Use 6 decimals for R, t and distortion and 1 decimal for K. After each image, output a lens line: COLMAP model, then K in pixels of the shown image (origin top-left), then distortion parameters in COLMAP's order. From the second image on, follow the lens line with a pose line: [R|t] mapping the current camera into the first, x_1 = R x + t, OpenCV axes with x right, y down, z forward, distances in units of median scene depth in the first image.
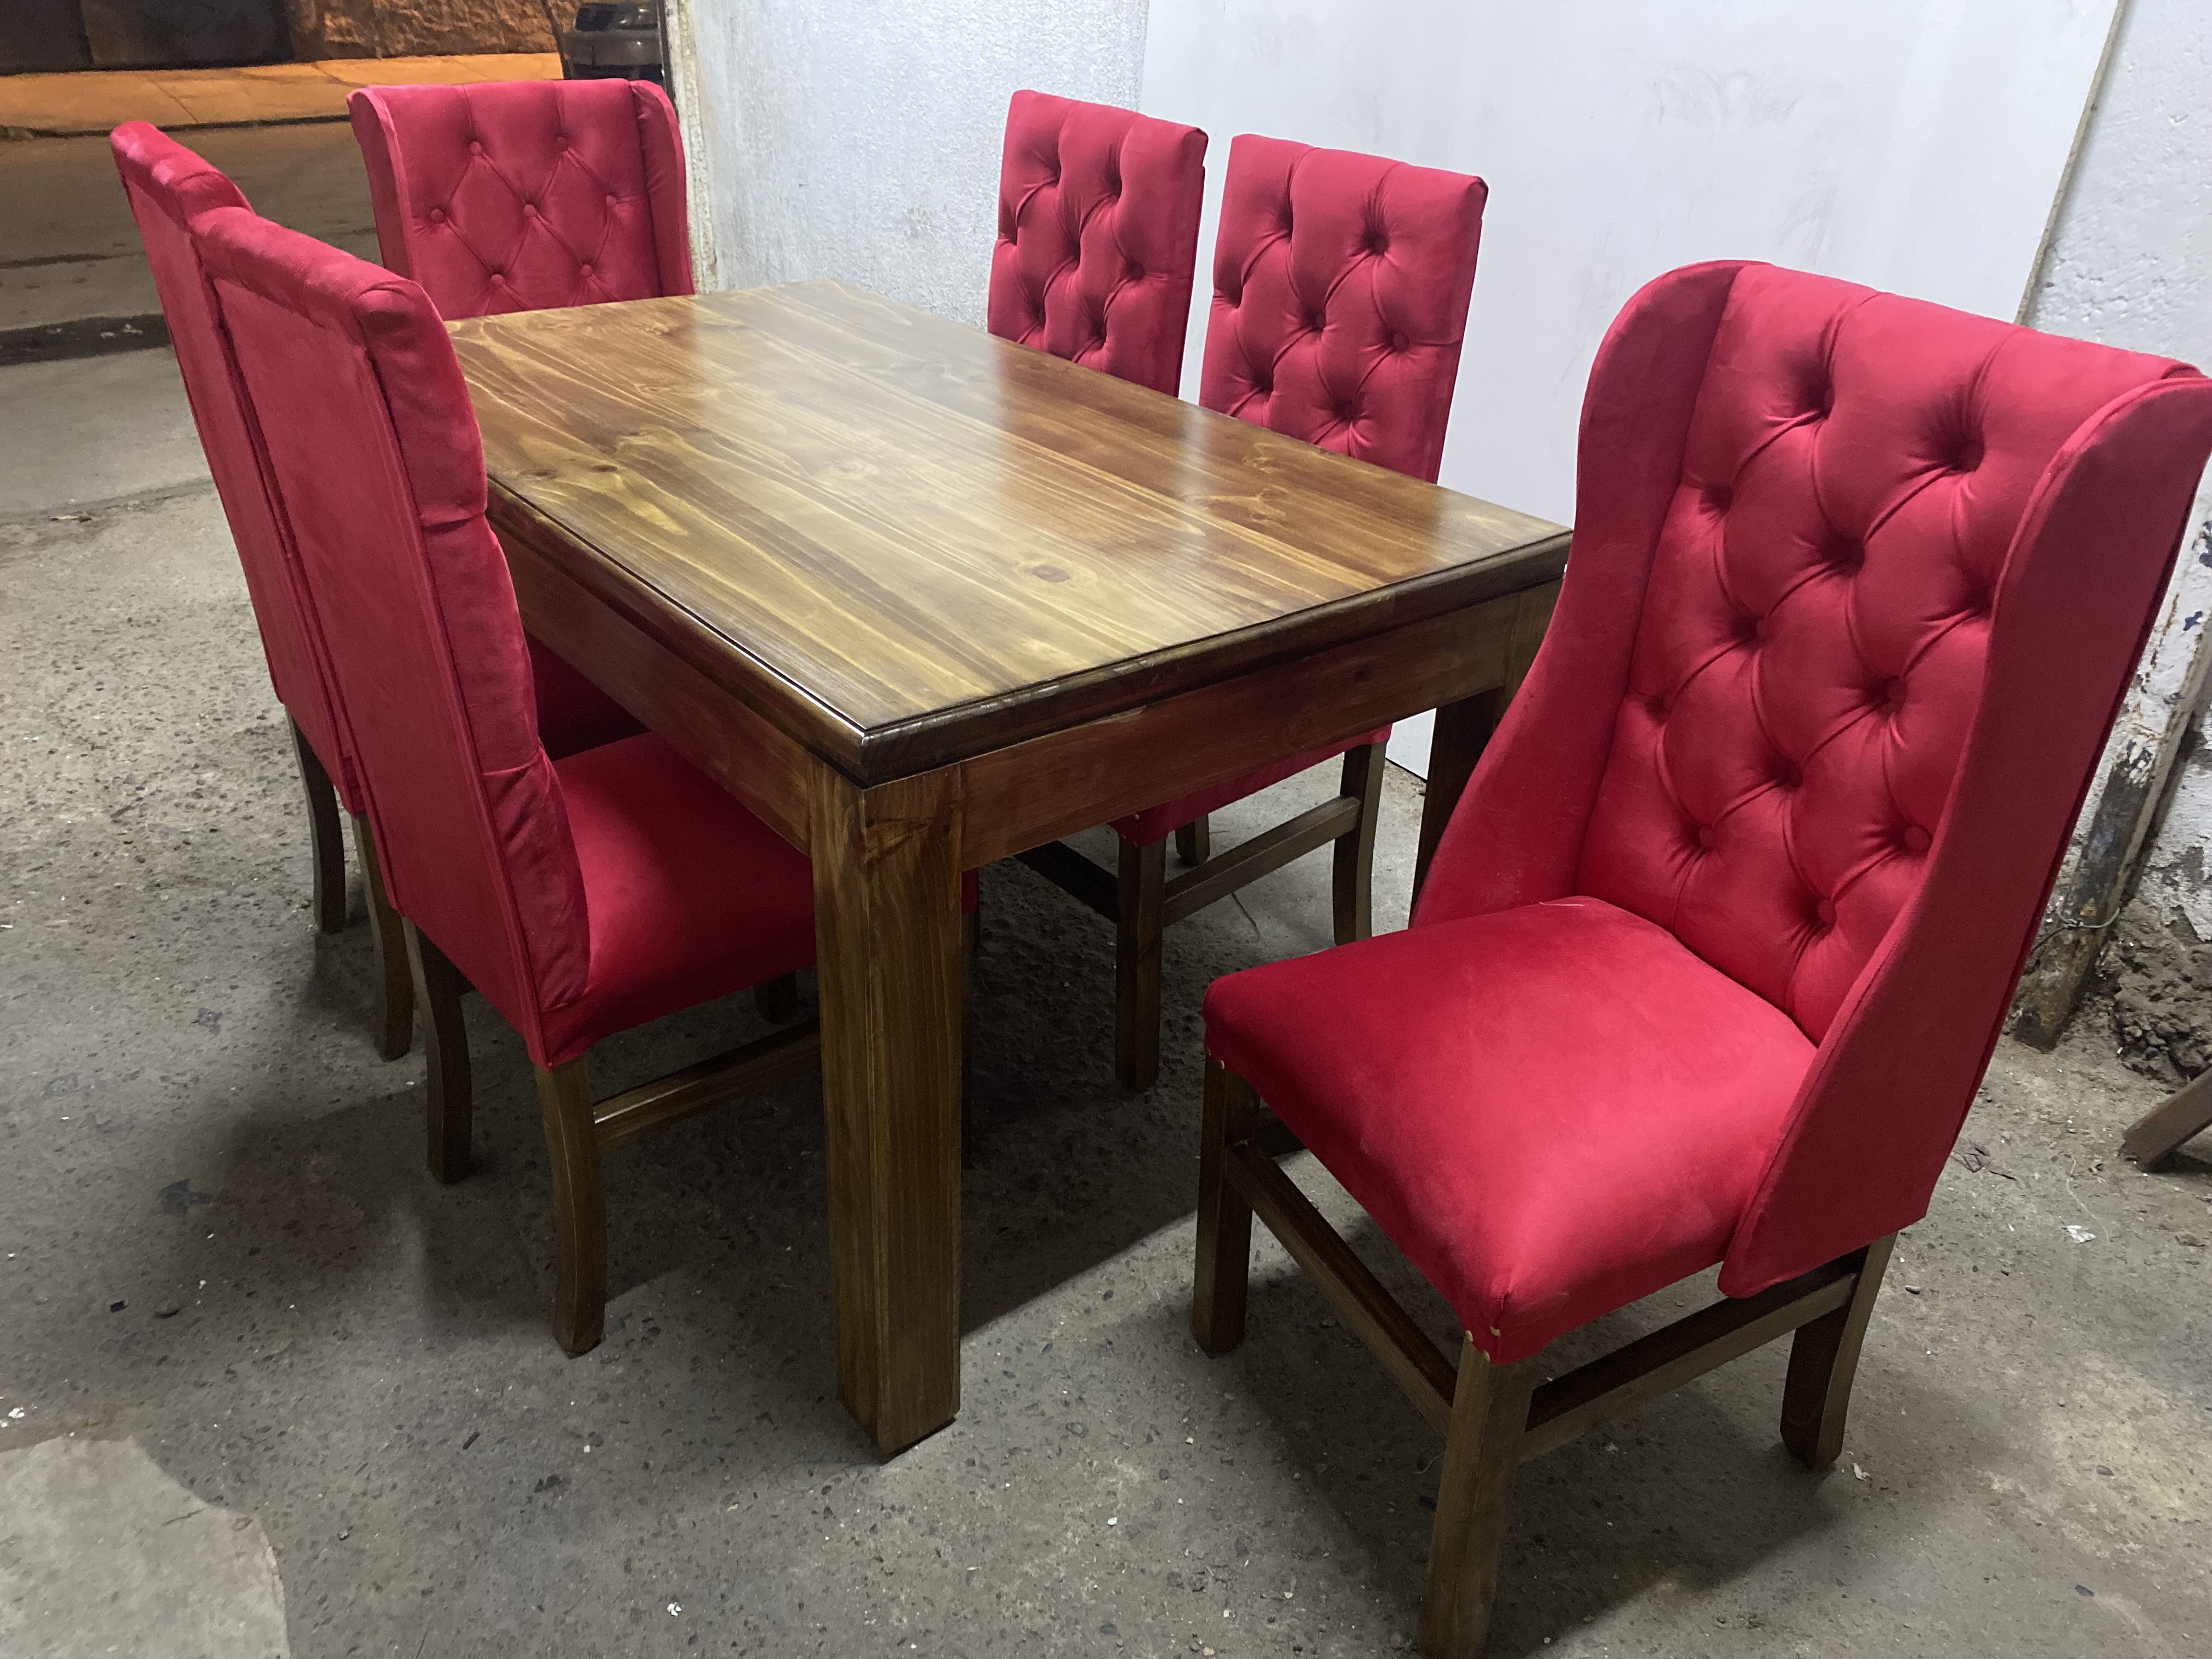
lens RADIAL K [[1674.8, 0, 1106.0], [0, 1674.8, 829.5], [0, 0, 1]] dist [0.022601, -0.000474]
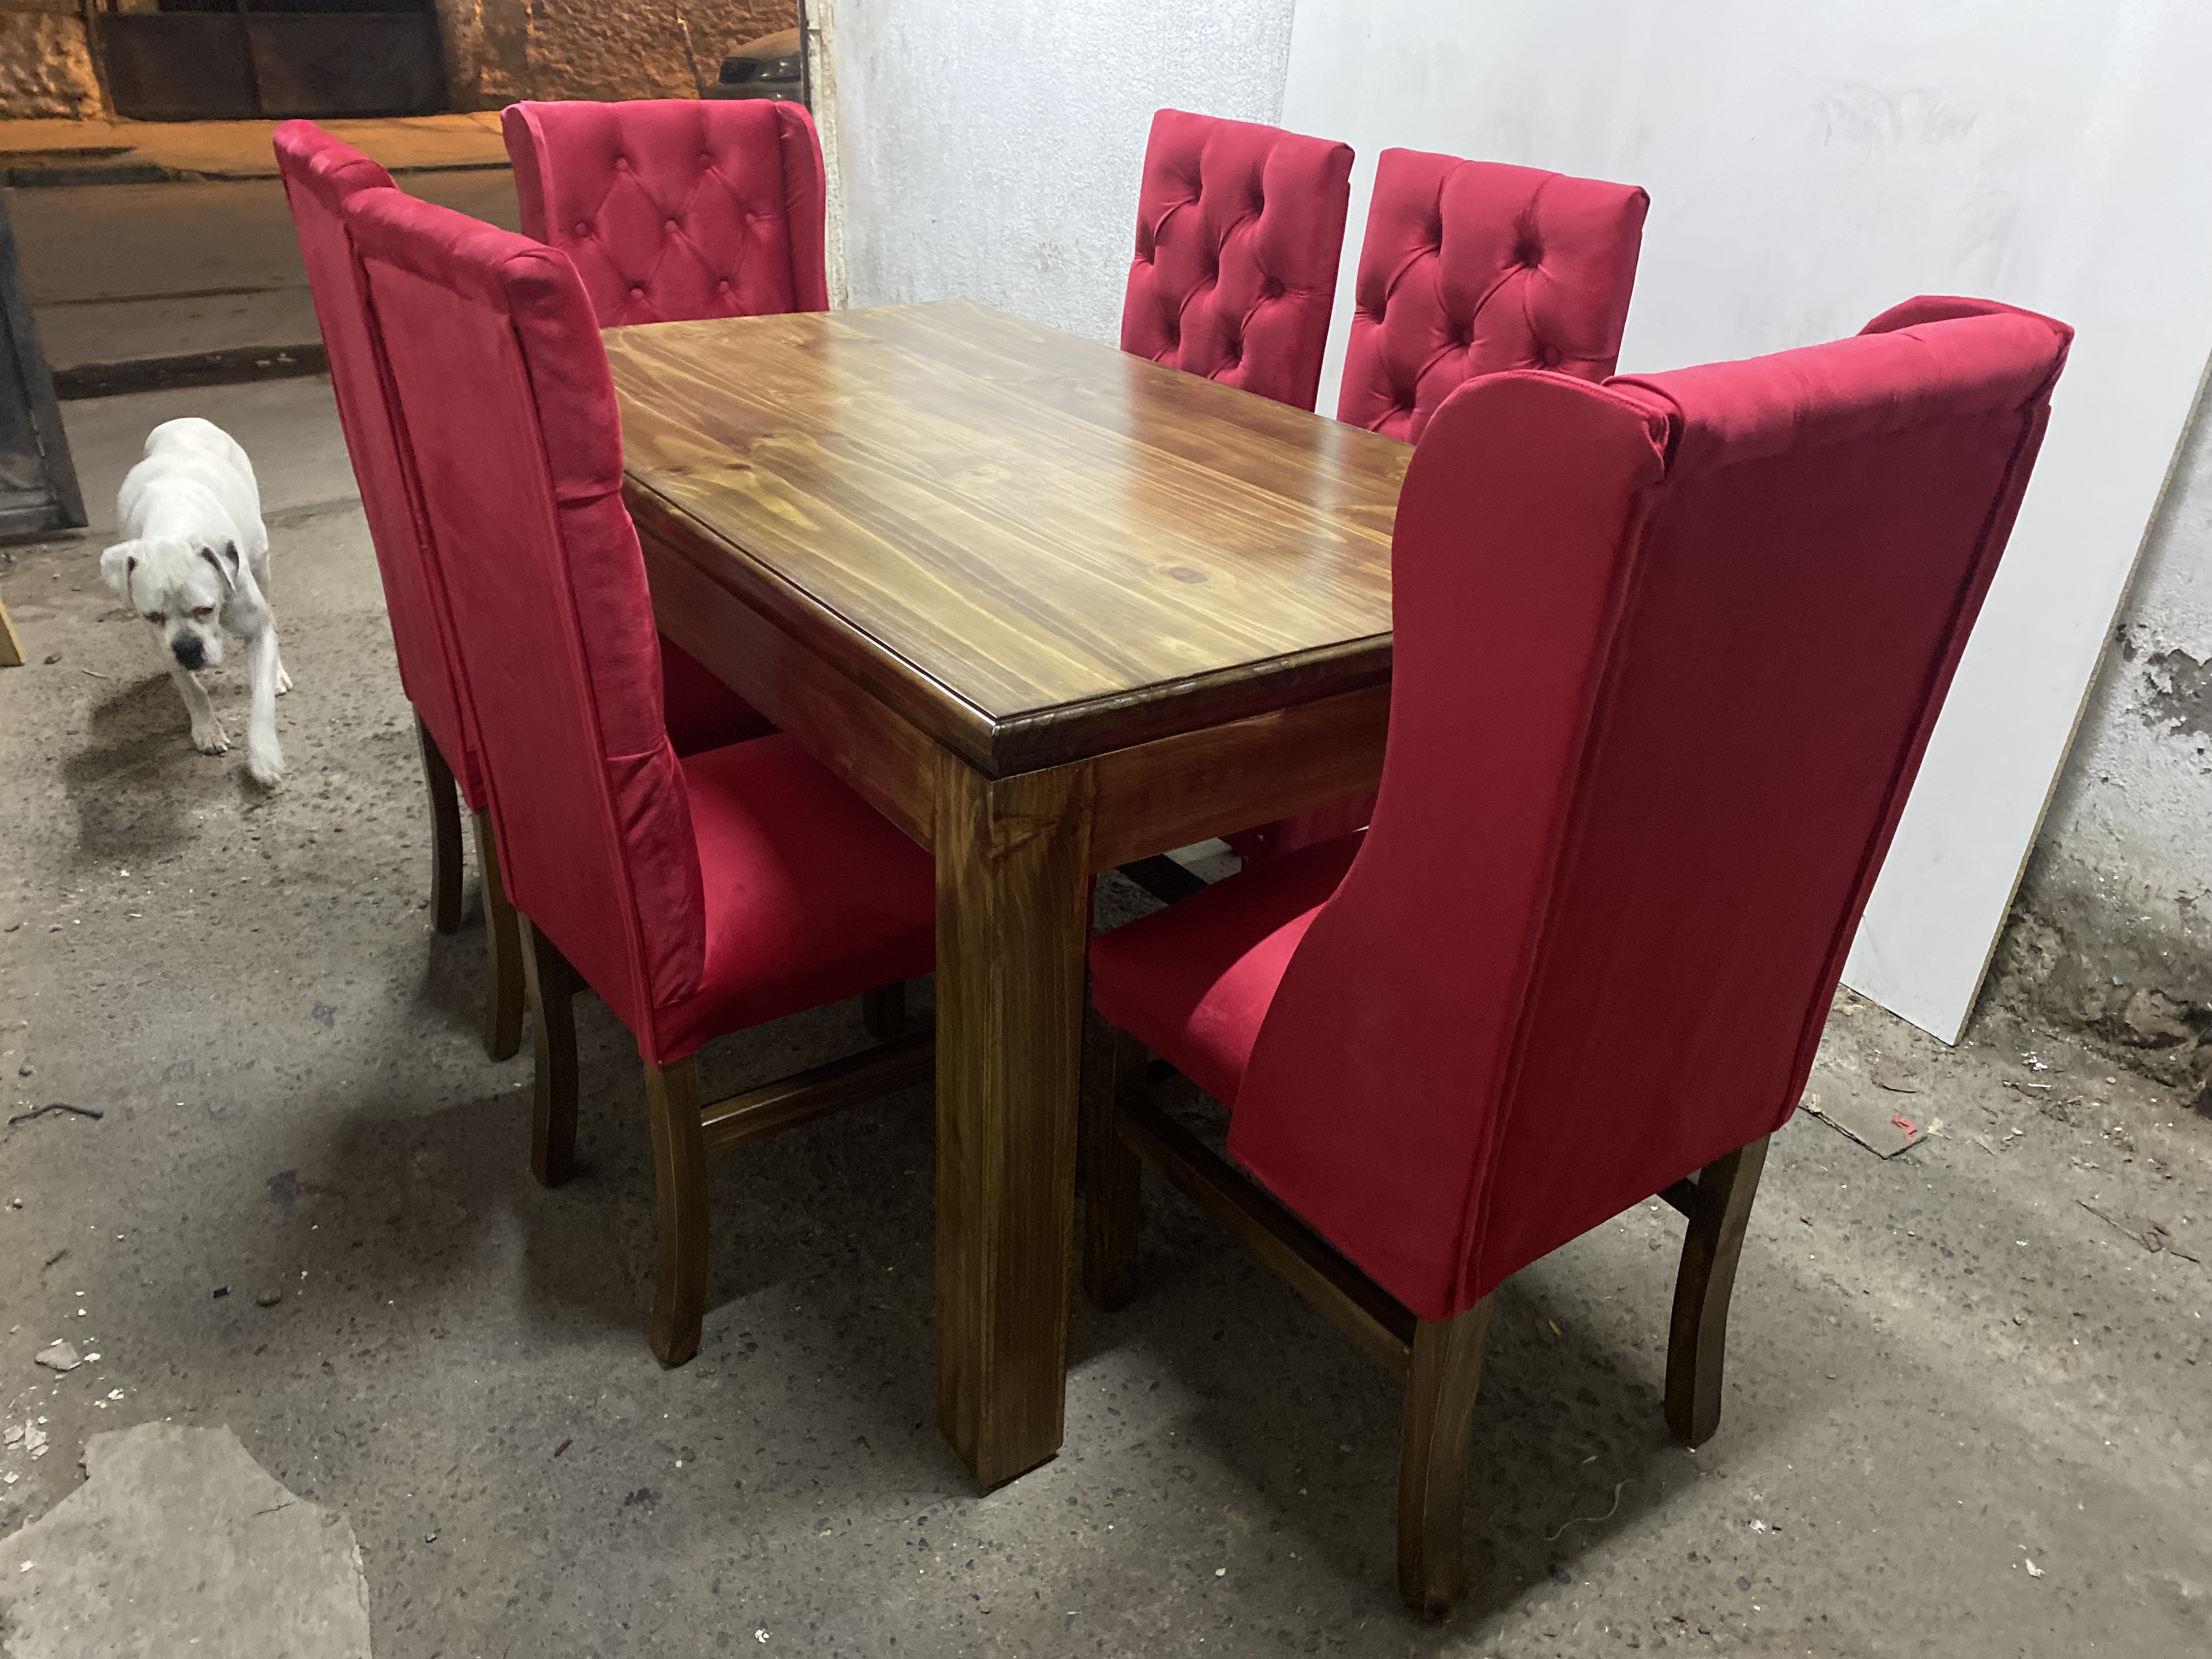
lens RADIAL K [[1674.8, 0, 1106.0], [0, 1674.8, 829.5], [0, 0, 1]] dist [0.022601, -0.000474]
pose [[0.997656, 0.032563, -0.060180, -0.014985], [-0.034464, 0.998931, -0.030815, 0.022099], [0.059112, 0.032817, 0.997712, 0.032359]]
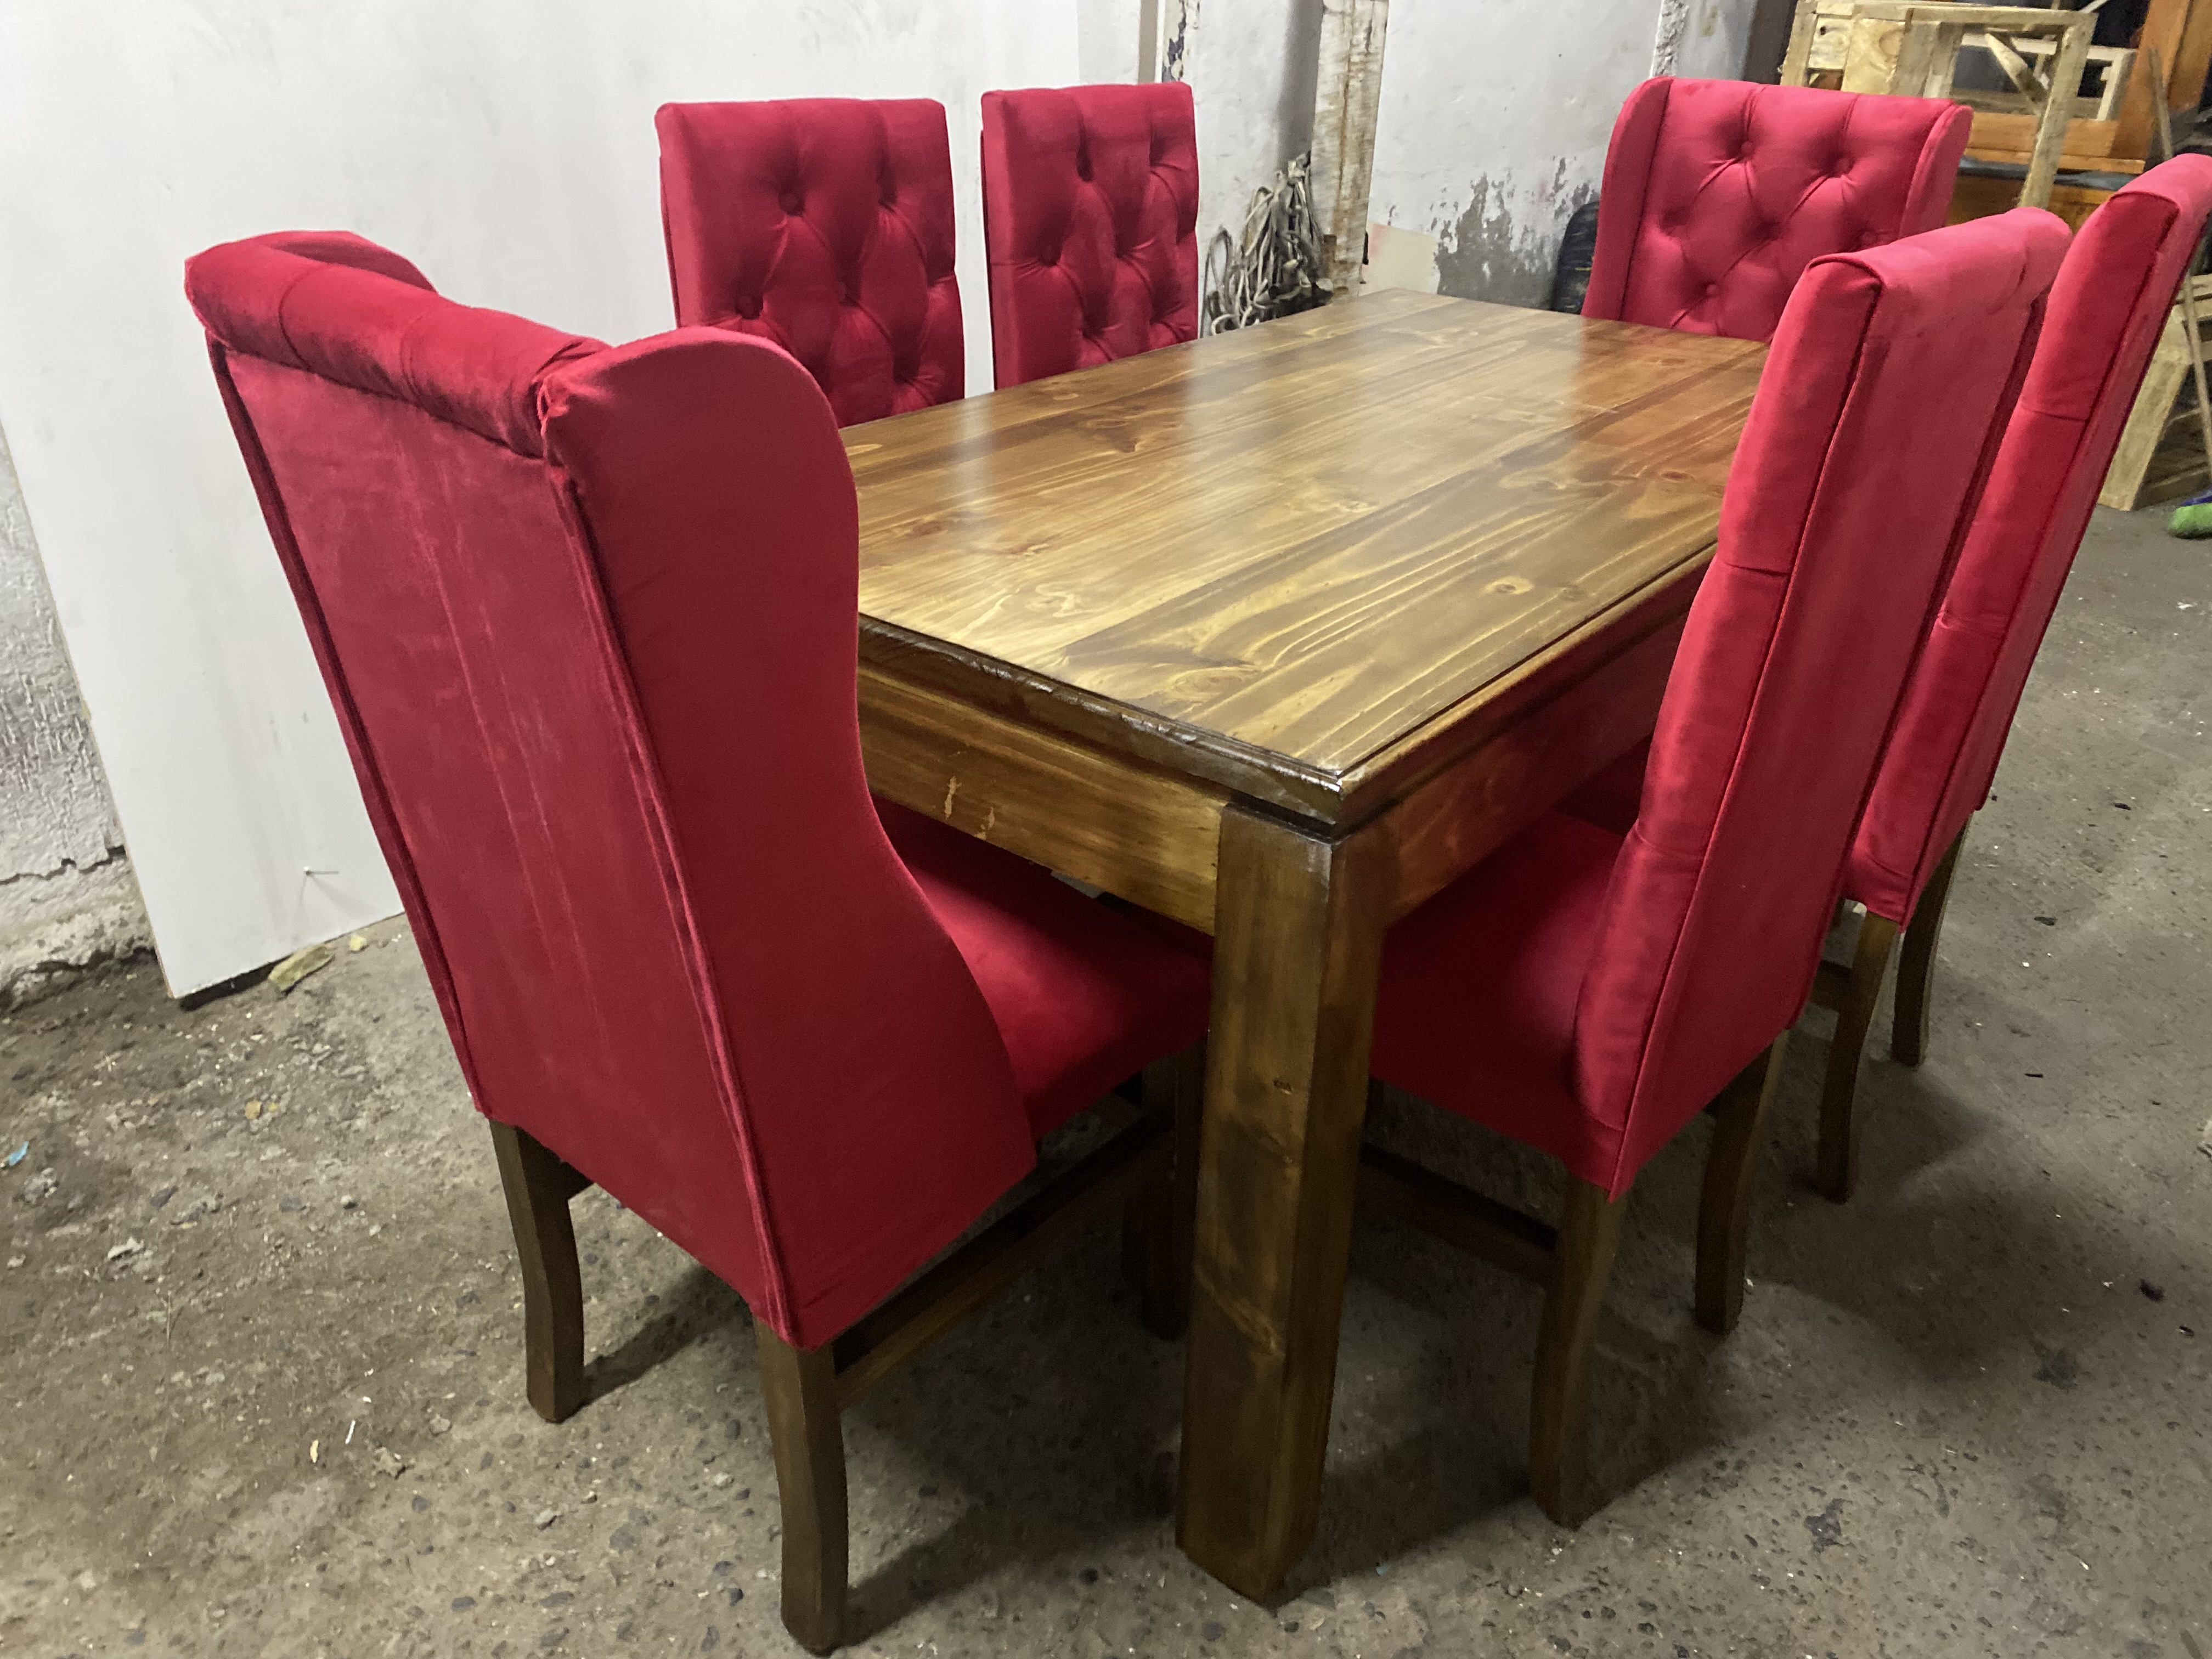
lens RADIAL K [[1631.2, 0, 1106.0], [0, 1631.2, 829.5], [0, 0, 1]] dist [0.003672, 0.001695]
pose [[-0.207669, -0.490857, 0.846128, -1.069347], [0.414348, 0.739413, 0.530645, -0.678648], [-0.886109, 0.460790, 0.049832, 1.313257]]
